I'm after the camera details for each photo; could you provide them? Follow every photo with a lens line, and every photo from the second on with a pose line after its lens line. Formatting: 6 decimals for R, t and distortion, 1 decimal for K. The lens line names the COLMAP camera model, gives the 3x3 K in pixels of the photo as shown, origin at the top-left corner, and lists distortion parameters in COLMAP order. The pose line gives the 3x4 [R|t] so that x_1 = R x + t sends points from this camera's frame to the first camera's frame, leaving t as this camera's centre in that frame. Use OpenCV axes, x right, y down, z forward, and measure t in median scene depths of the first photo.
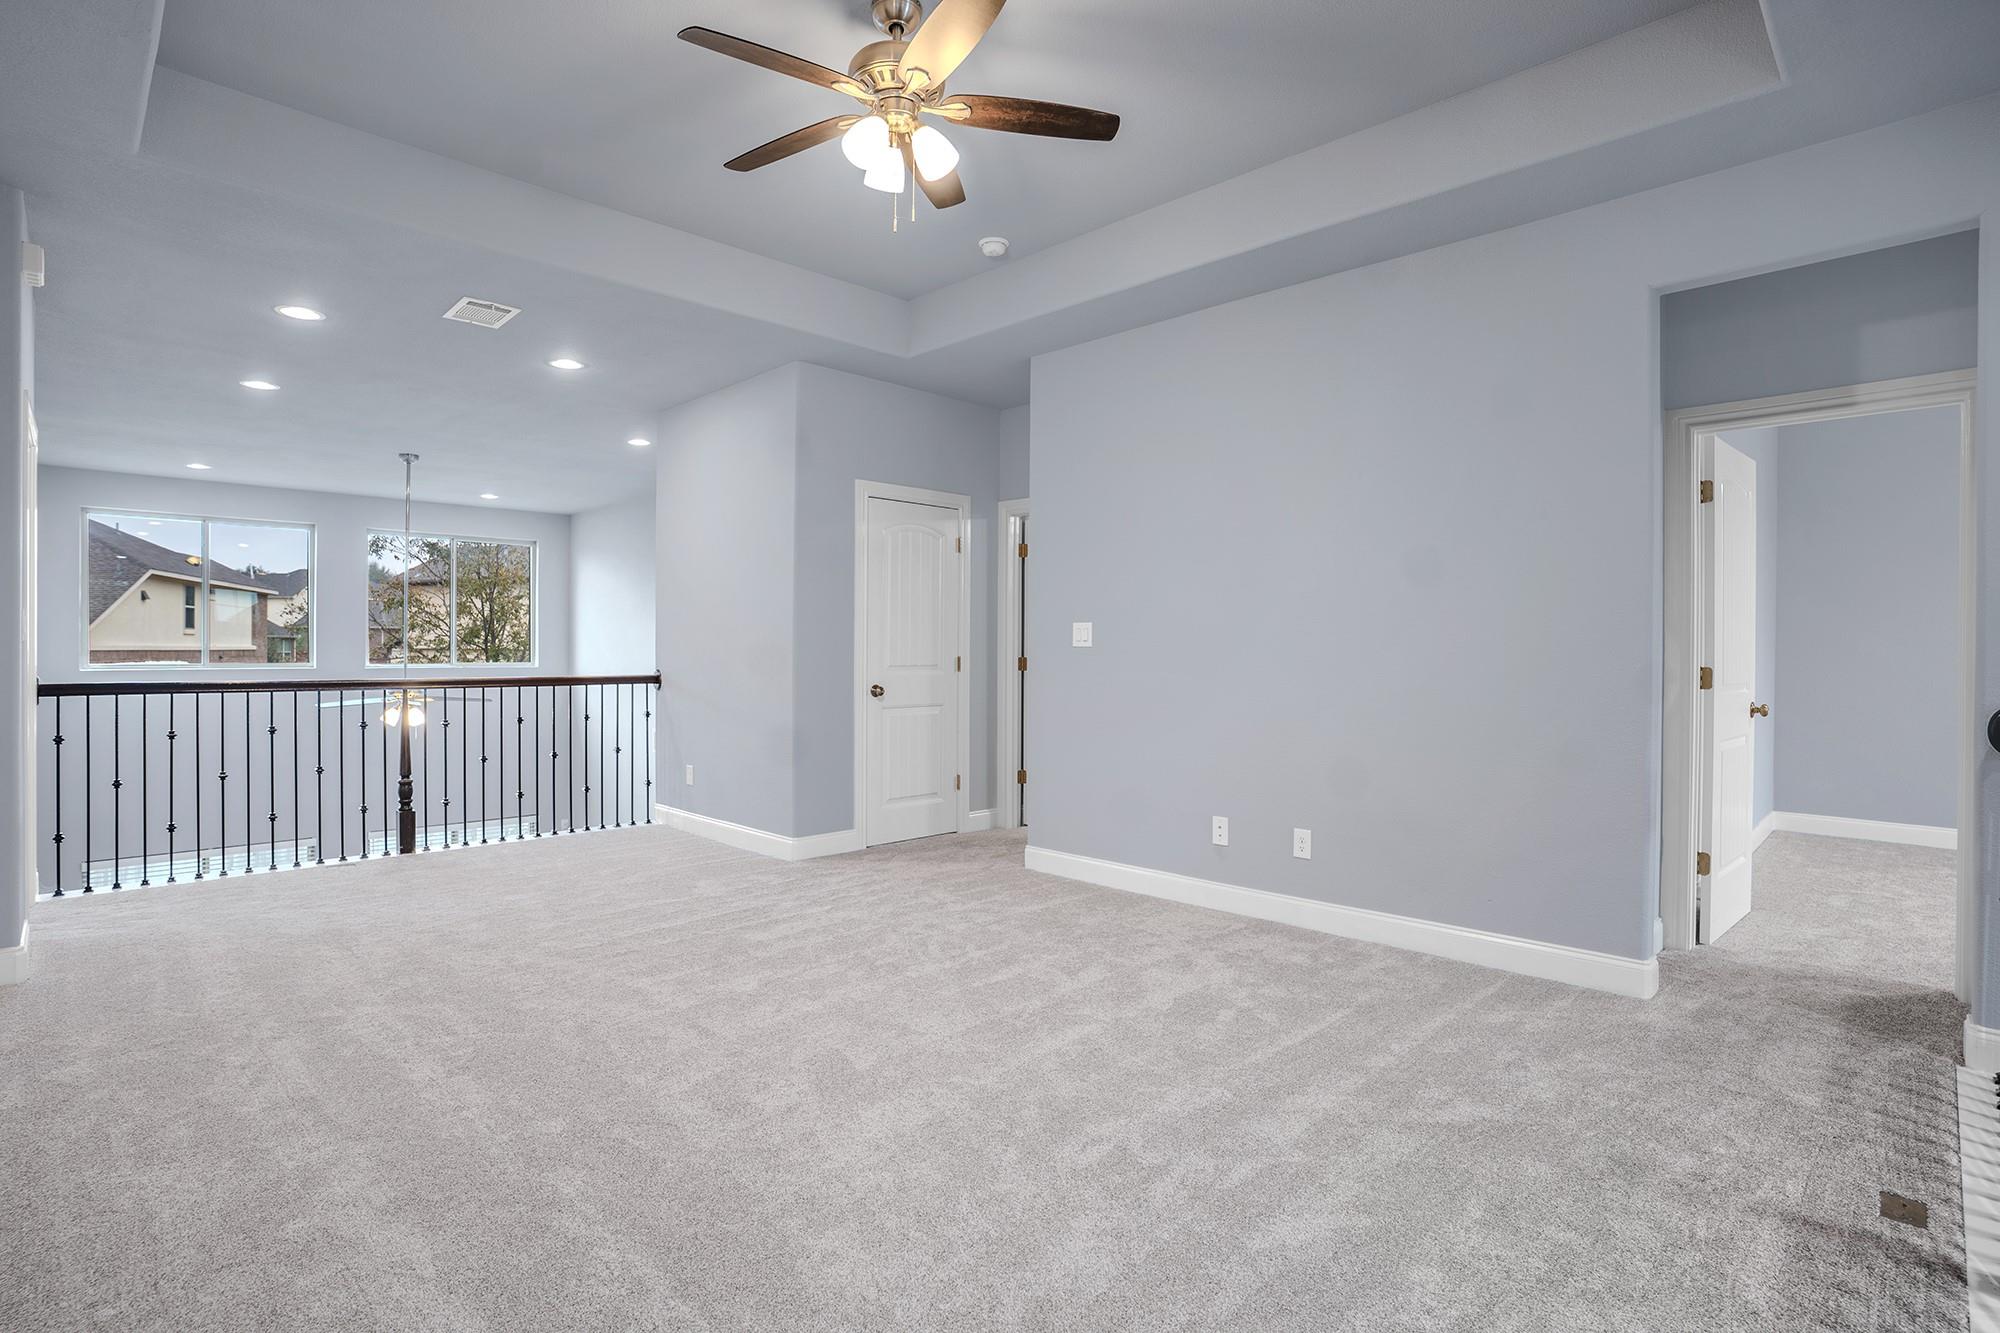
lens RADIAL K [[973.3, 0, 1008.2], [0, 973.3, 655.2], [0, 0, 1]] dist [-0.000303, -0.000026]
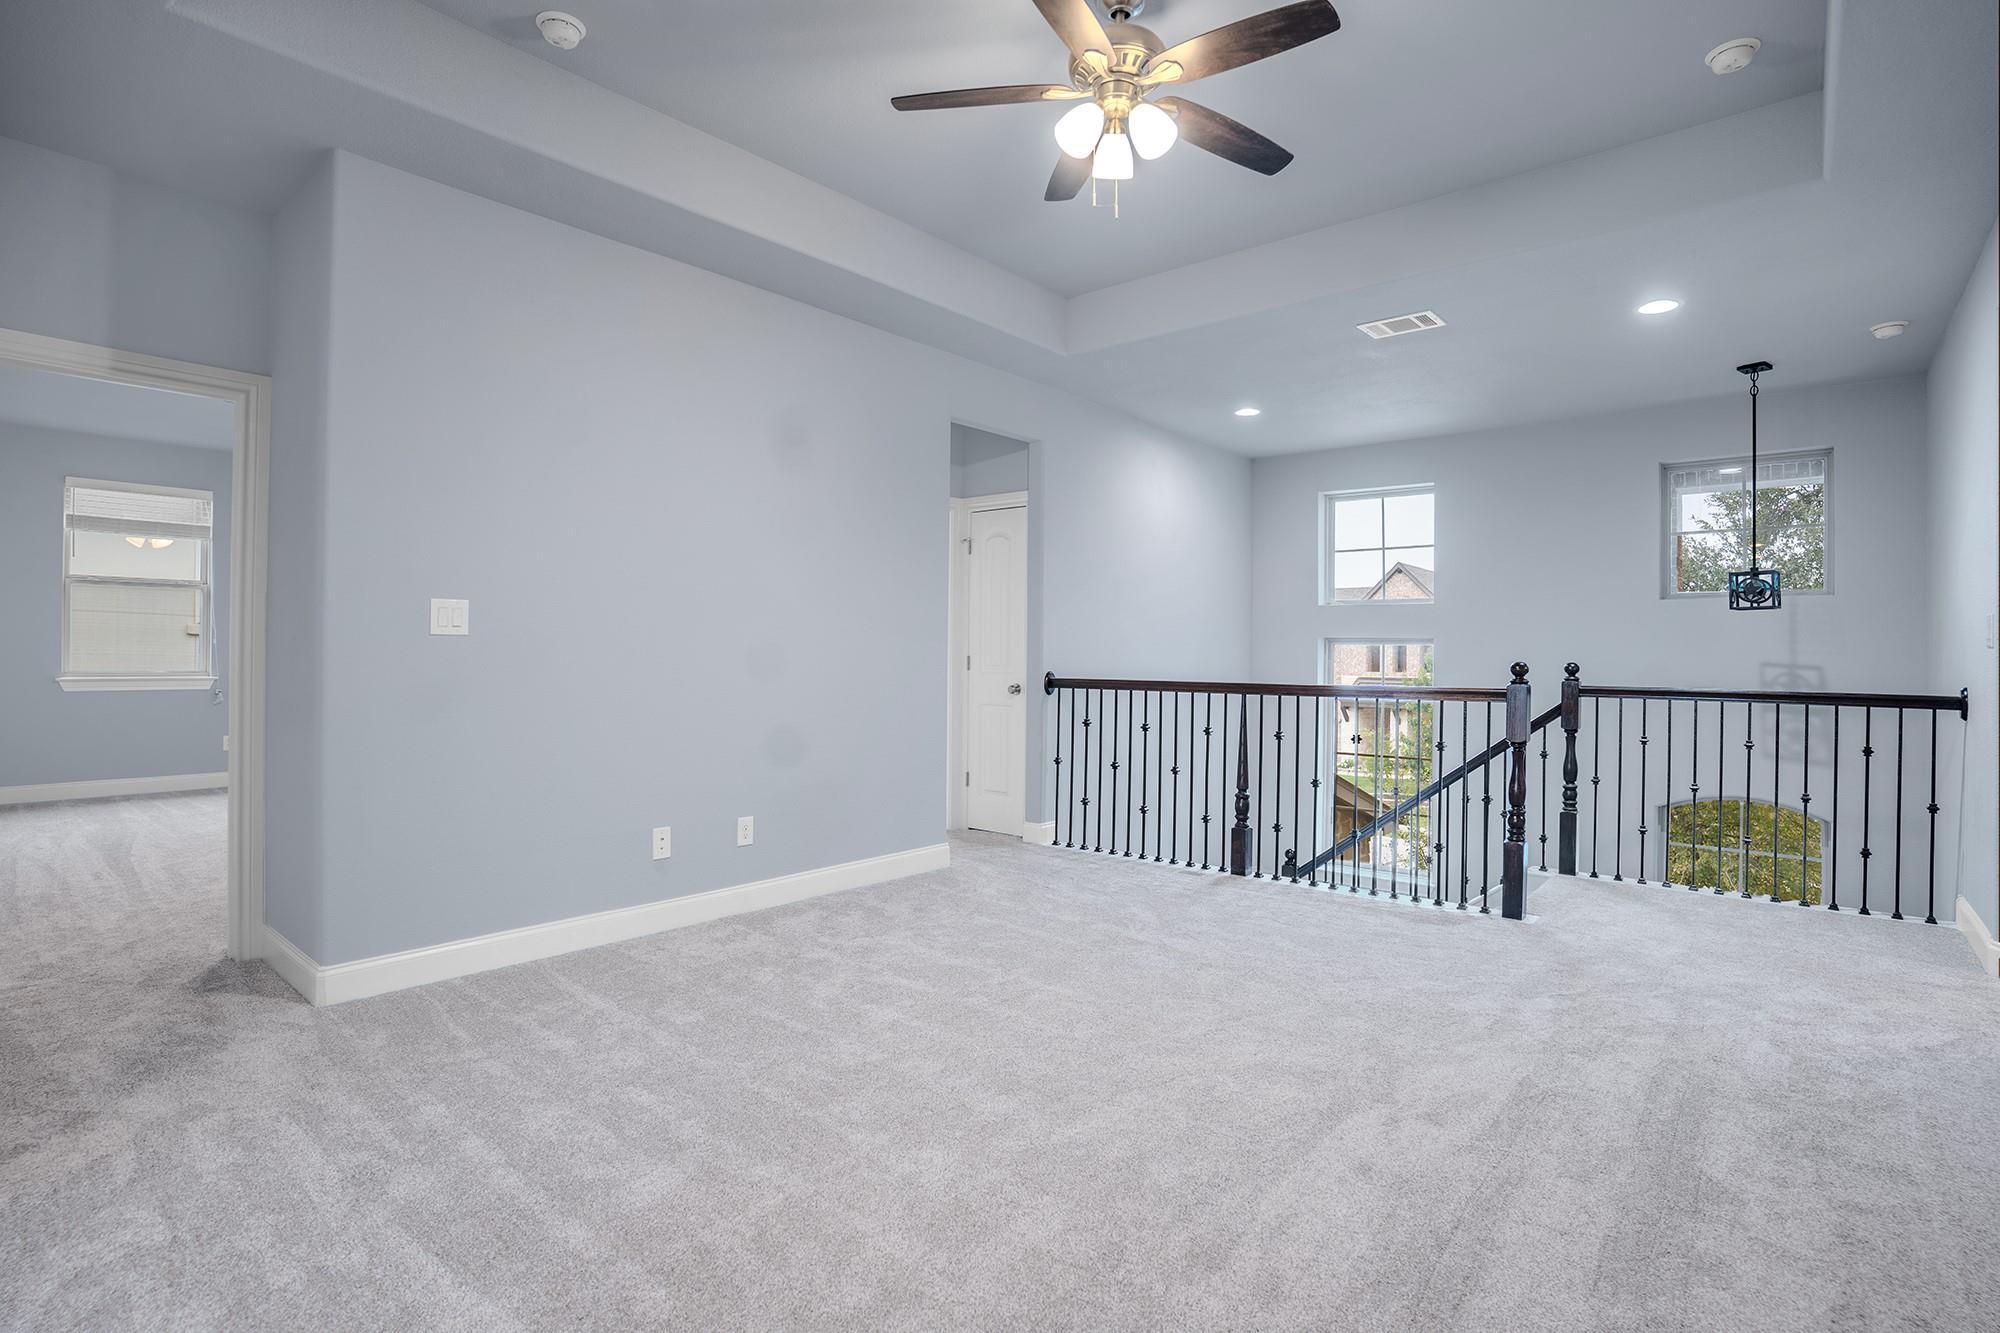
lens RADIAL K [[973.3, 0, 1008.2], [0, 973.3, 655.2], [0, 0, 1]] dist [-0.000303, -0.000026]
pose [[-0.039589, -0.007277, 0.999190, -0.775045], [-0.001405, 0.999973, 0.007227, 0.000149], [-0.999215, -0.001118, -0.039599, 0.806305]]
